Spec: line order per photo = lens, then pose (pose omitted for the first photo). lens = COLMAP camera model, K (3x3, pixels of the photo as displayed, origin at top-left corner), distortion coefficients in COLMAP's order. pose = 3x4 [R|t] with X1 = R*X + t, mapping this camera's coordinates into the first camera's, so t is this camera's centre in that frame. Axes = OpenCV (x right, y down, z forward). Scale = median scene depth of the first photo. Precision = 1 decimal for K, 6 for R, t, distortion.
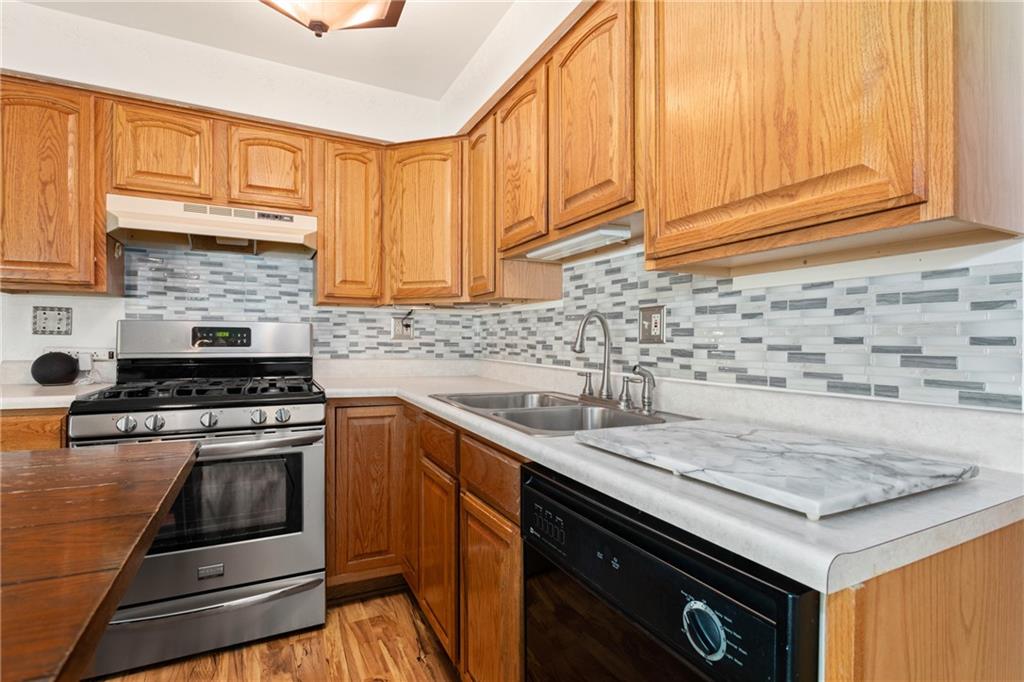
lens RADIAL K [[493.9, 0, 508.3], [0, 493.9, 343.5], [0, 0, 1]] dist [-0.013456, 0.003092]
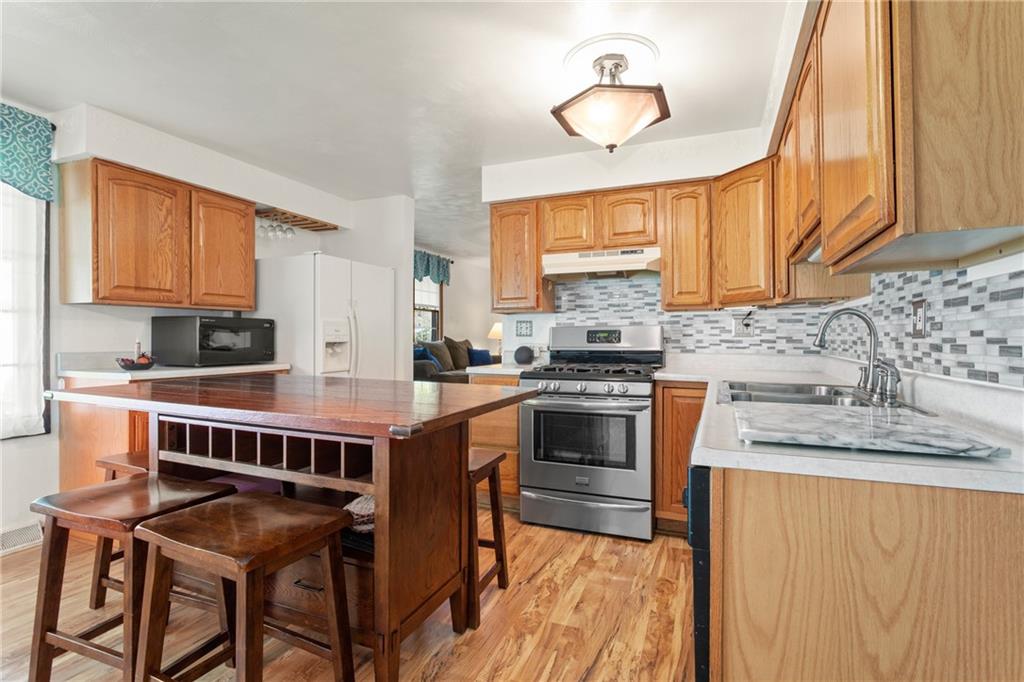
lens RADIAL K [[493.9, 0, 510.7], [0, 493.9, 335.5], [0, 0, 1]] dist [-0.013456, 0.003092]
pose [[0.645803, -0.012755, -0.763397, 0.408247], [0.001201, 0.999876, -0.015690, 0.007196], [0.763503, 0.009215, 0.645738, -0.198110]]
